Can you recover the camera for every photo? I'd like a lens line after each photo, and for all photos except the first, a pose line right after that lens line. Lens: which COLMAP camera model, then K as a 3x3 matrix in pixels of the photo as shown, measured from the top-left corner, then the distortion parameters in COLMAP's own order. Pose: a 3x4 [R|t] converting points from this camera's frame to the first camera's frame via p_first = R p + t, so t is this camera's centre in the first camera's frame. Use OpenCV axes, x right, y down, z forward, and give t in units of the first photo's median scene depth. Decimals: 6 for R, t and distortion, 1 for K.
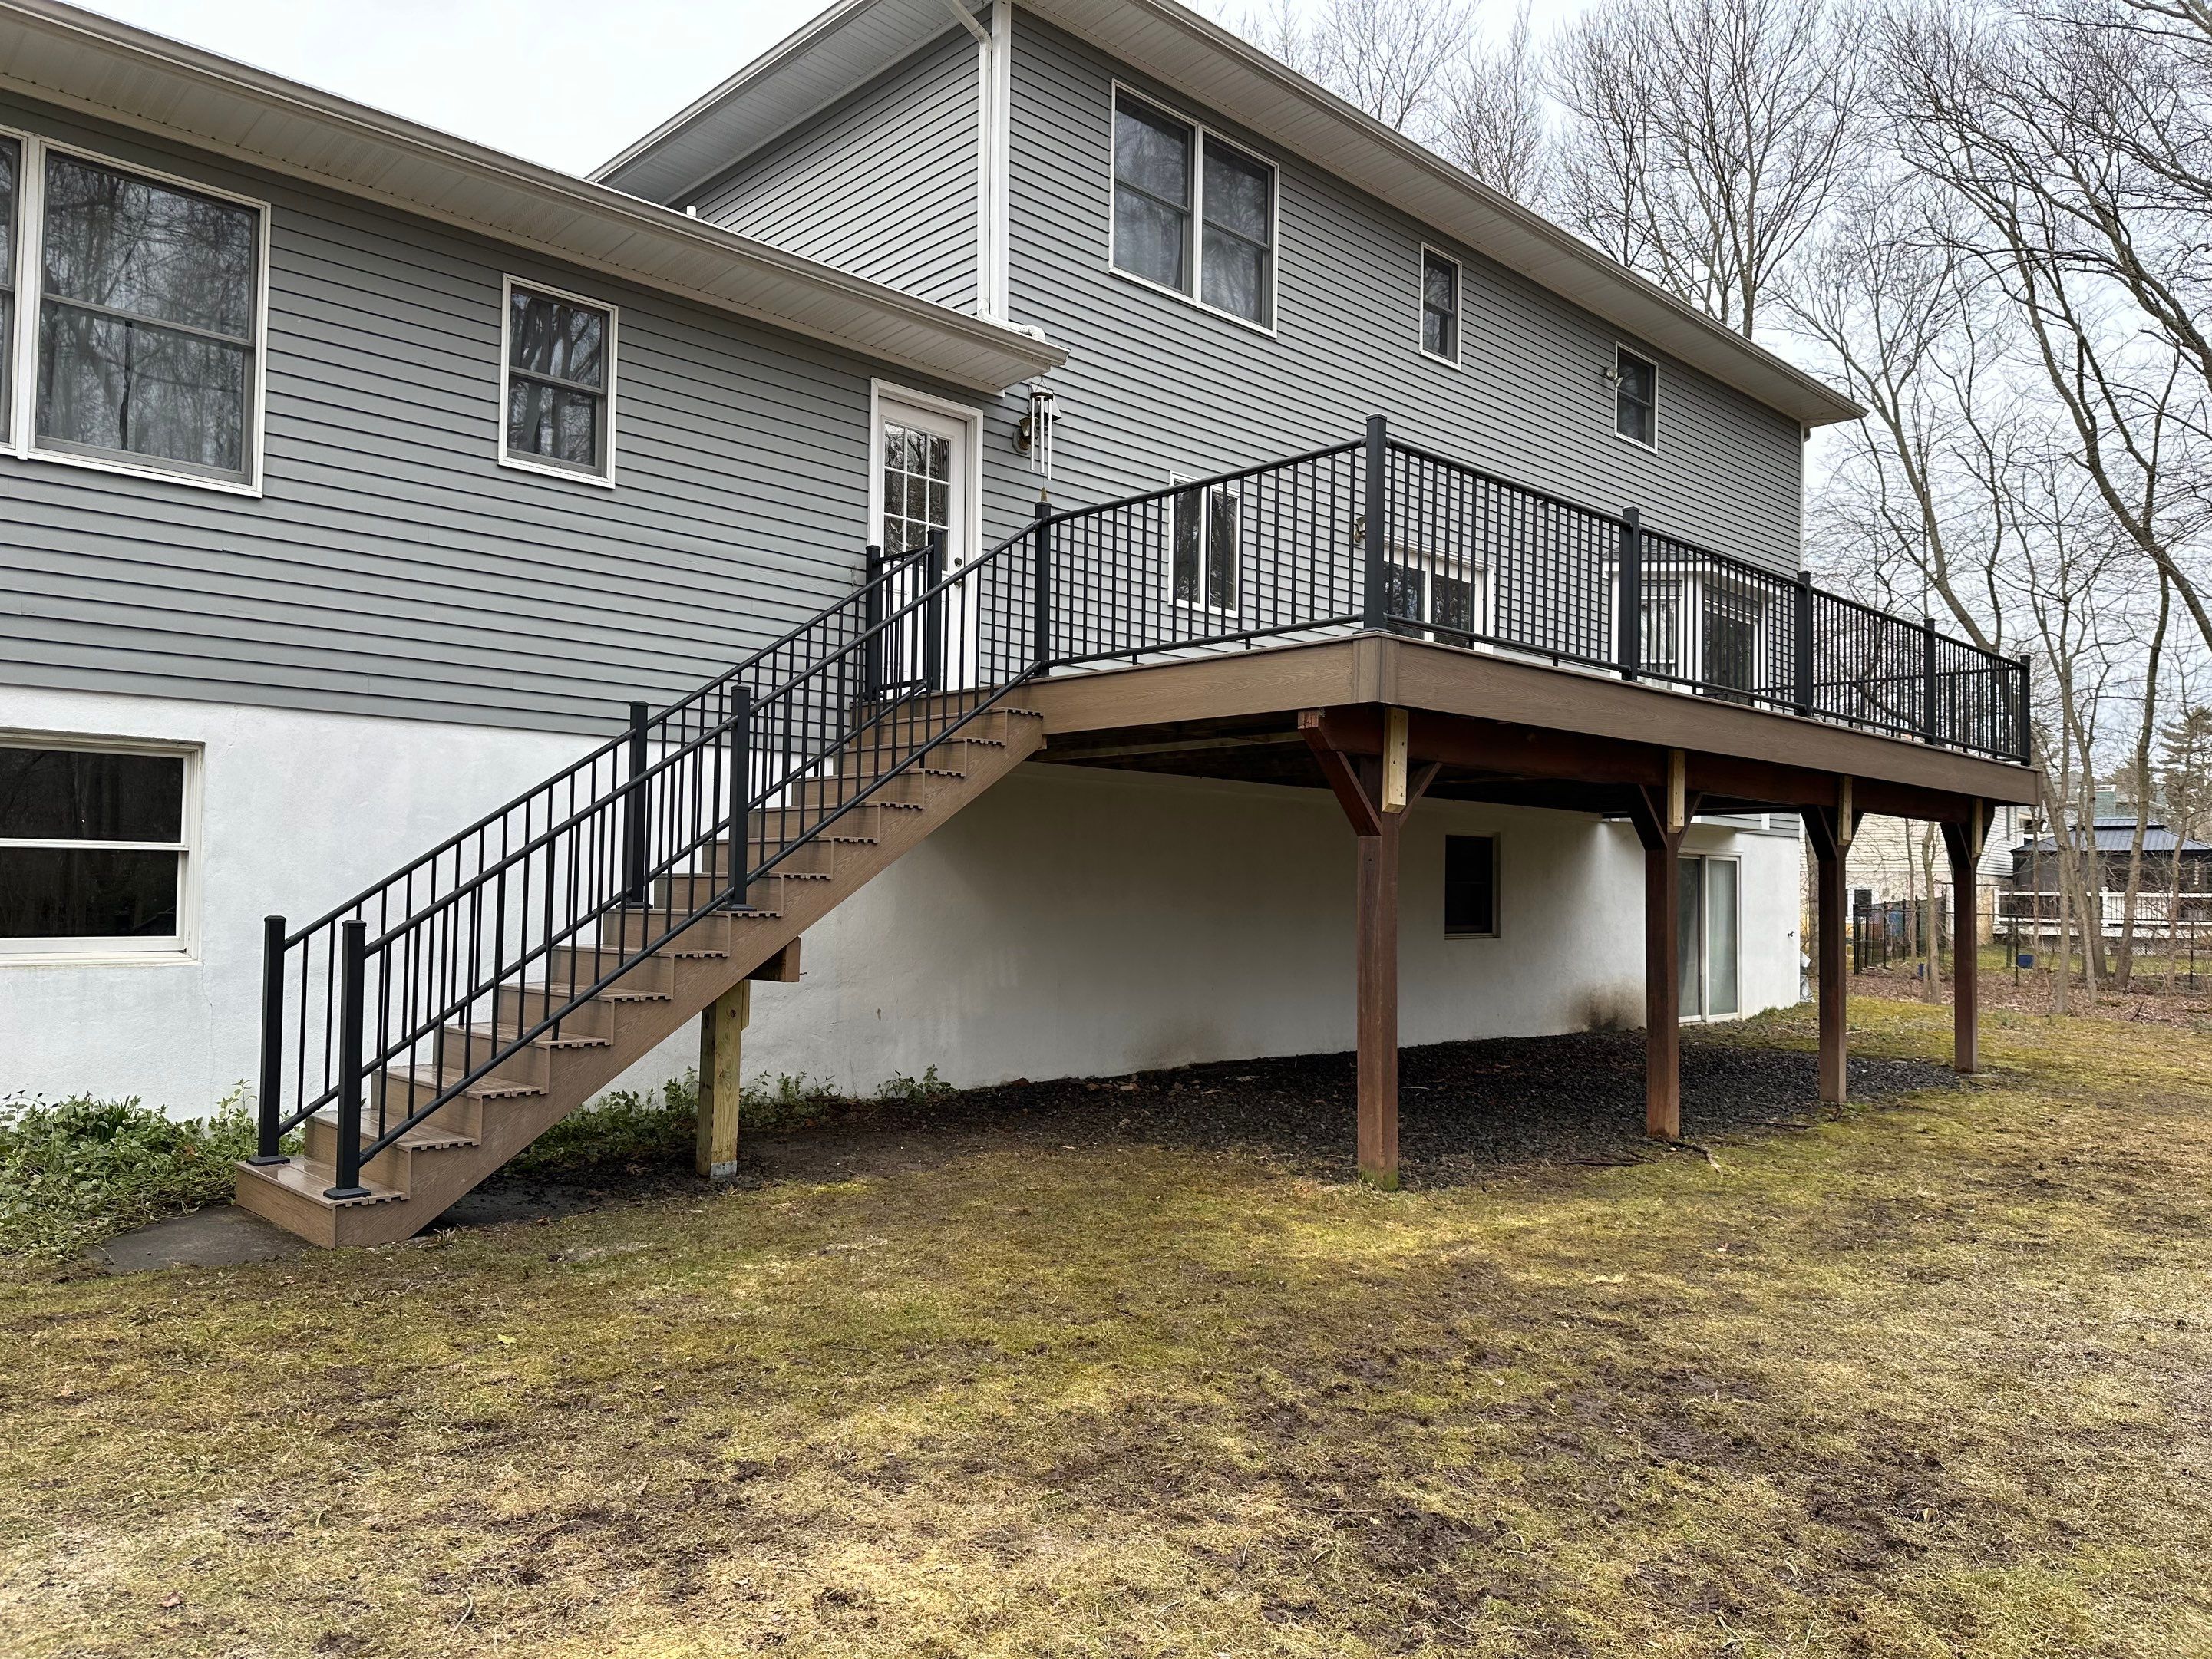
lens RADIAL K [[1553.8, 0, 1121.1], [0, 1553.8, 837.9], [0, 0, 1]] dist [0.027572, -0.032190]
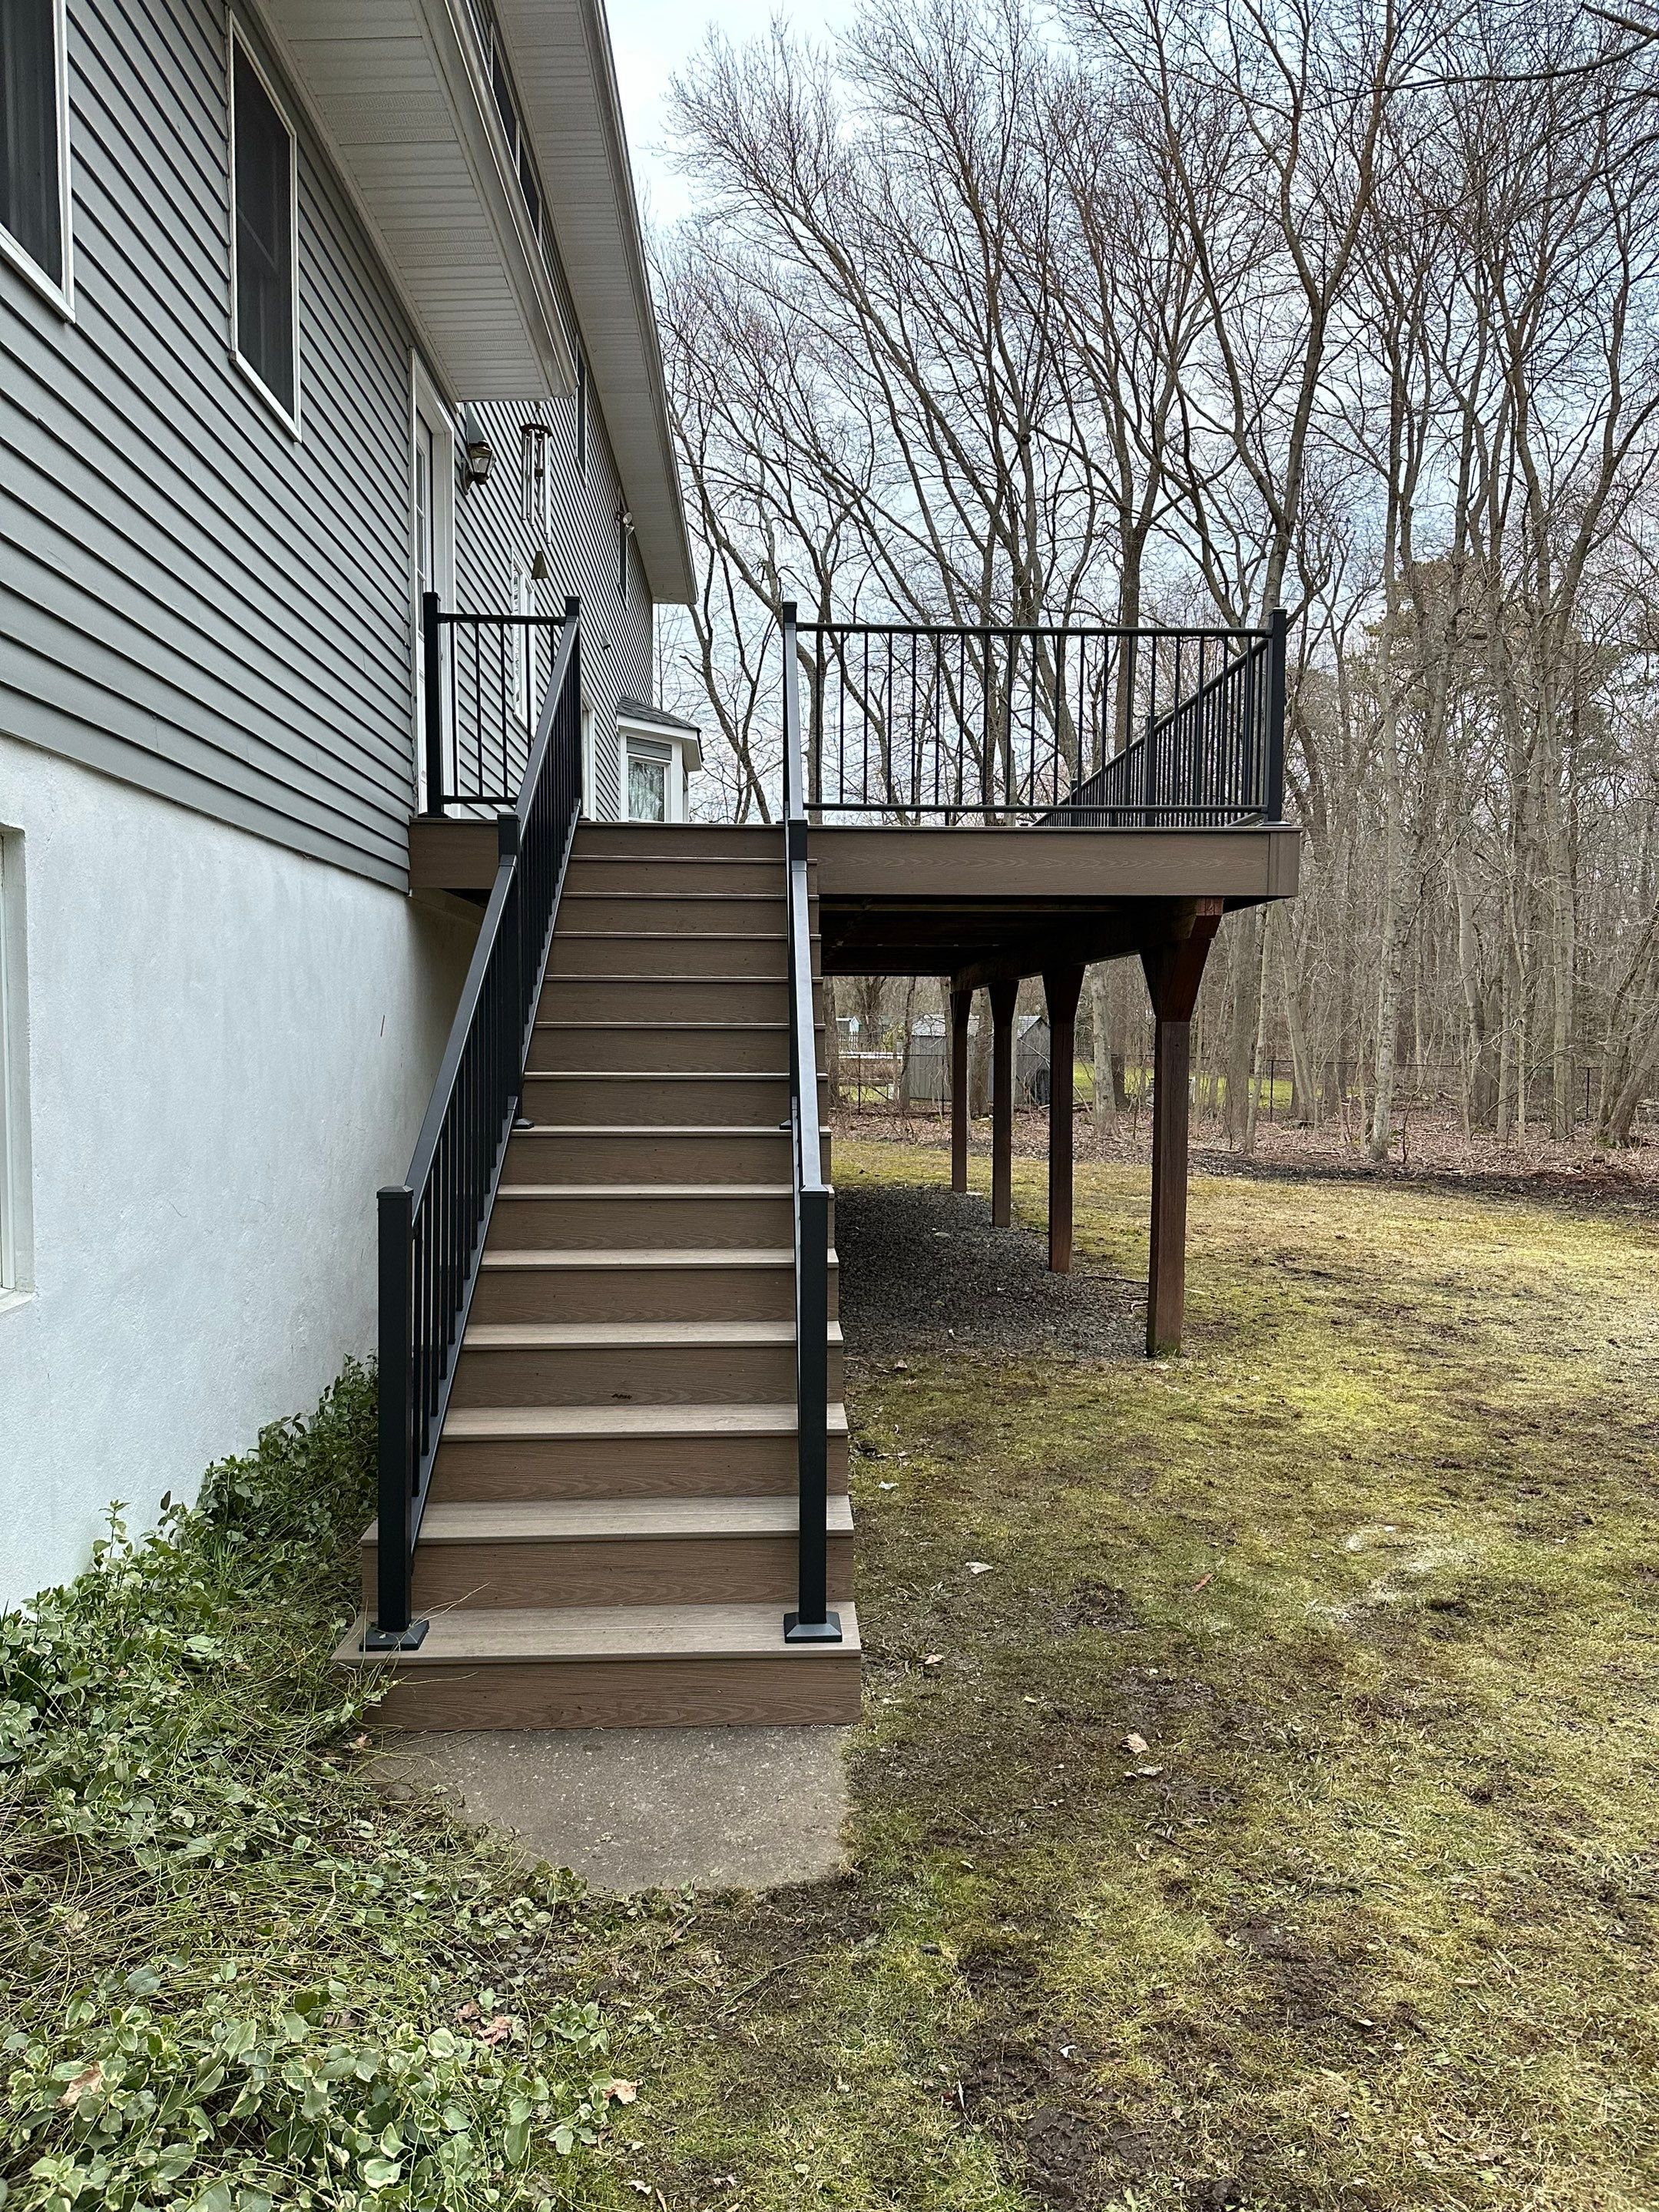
lens RADIAL K [[1553.9, 0, 820.1], [0, 1553.9, 1117.6], [0, 0, 1]] dist [0.027572, -0.032190]
pose [[0.670700, -0.047826, 0.740186, -0.480304], [-0.023493, 0.996049, 0.085645, -0.013135], [-0.741357, -0.074831, 0.666926, 0.309133]]
